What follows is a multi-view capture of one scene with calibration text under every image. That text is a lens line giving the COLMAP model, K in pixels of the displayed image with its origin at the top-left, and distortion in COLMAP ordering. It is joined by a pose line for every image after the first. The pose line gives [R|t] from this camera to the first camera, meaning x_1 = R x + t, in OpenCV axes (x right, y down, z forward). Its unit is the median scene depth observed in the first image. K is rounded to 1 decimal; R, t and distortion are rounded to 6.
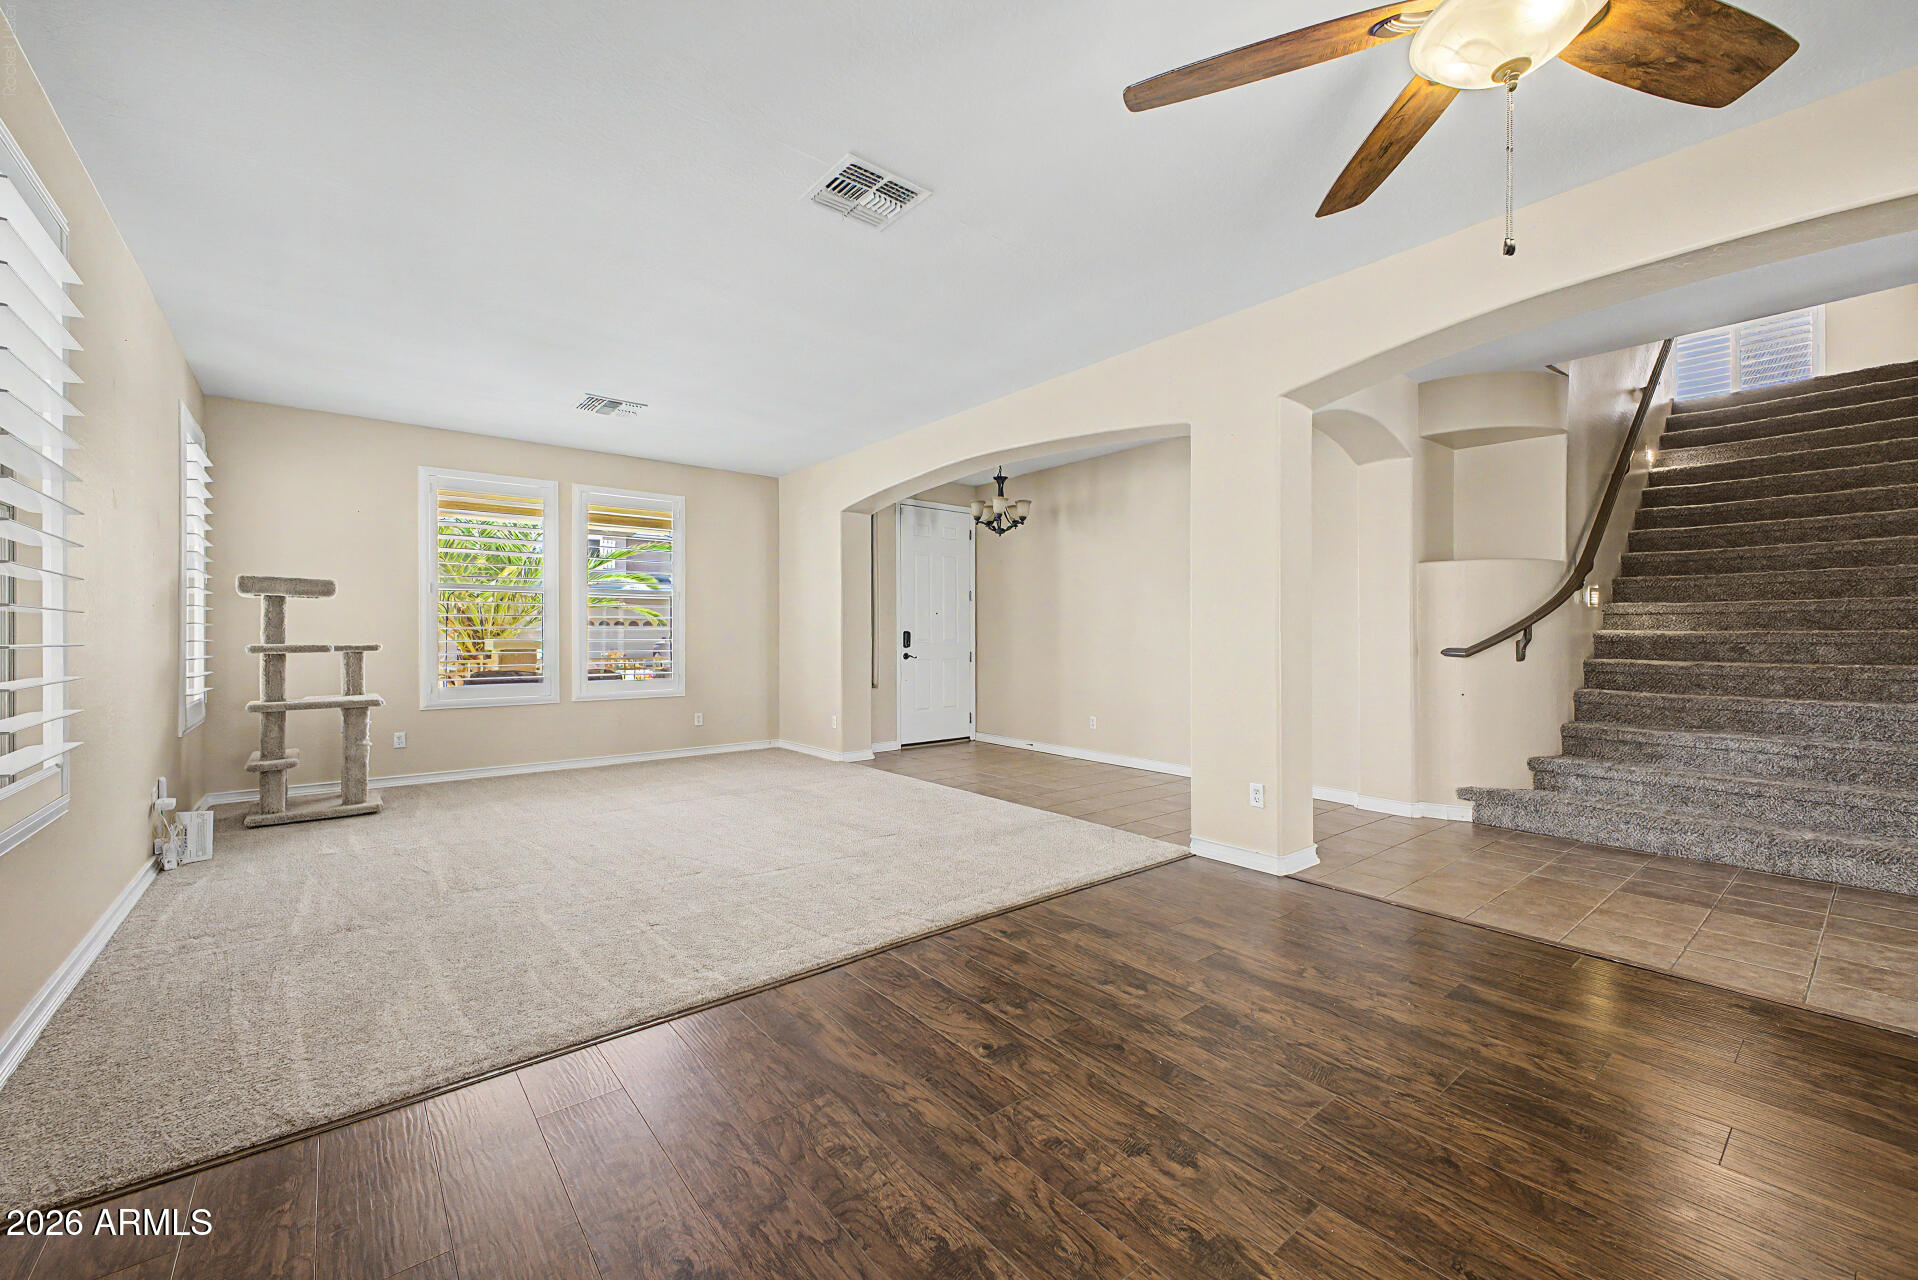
lens RADIAL K [[761.1, 0, 968.1], [0, 761.1, 634.6], [0, 0, 1]] dist [0.018564, -0.004734]
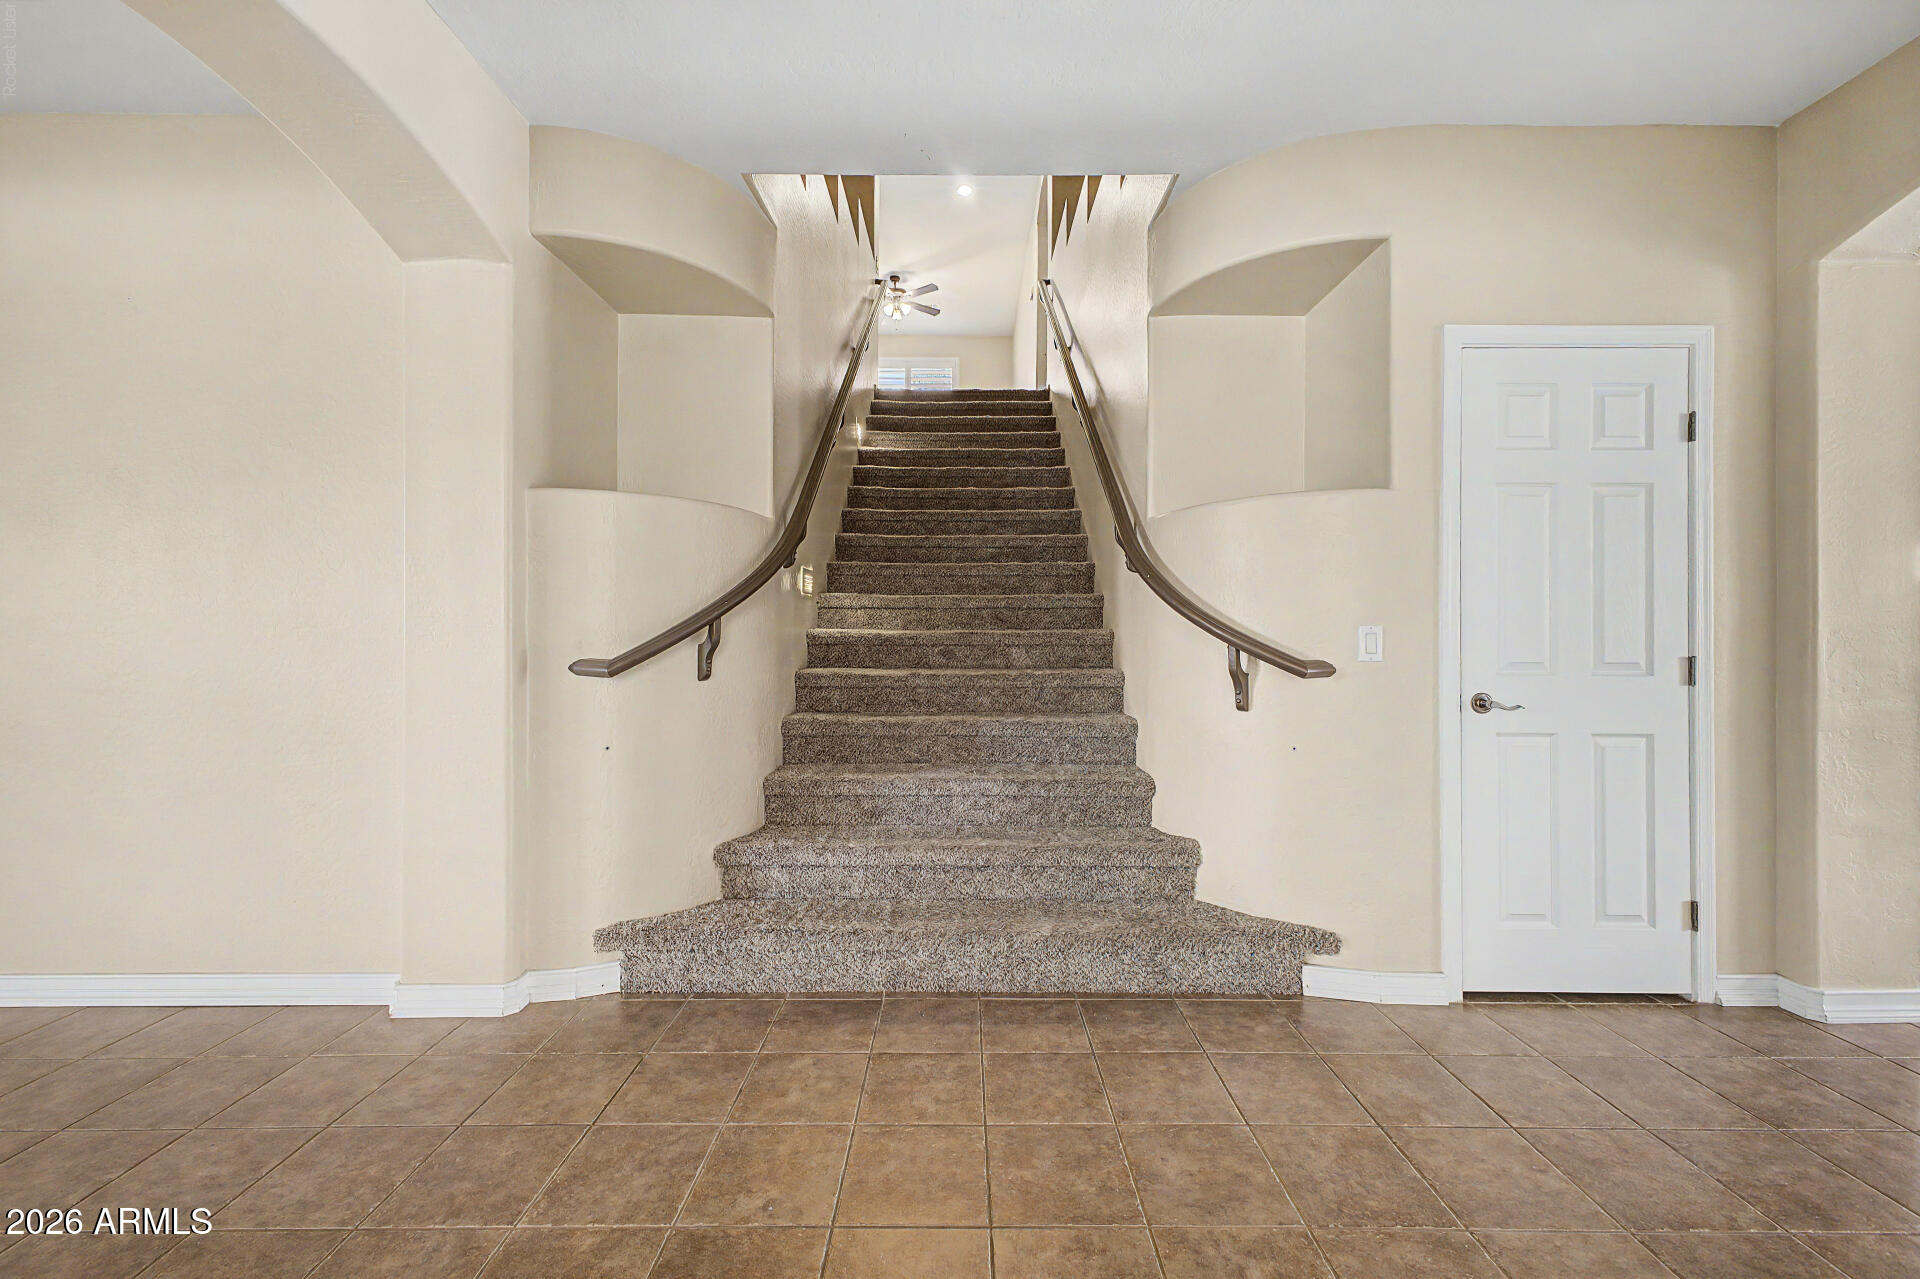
lens RADIAL K [[761.9, 0, 966.9], [0, 761.9, 636.0], [0, 0, 1]] dist [0.018564, -0.004734]
pose [[0.636408, 0.000811, 0.771352, 0.393326], [-0.003528, 0.999992, 0.001860, -0.000075], [-0.771345, -0.003905, 0.636406, 0.472330]]
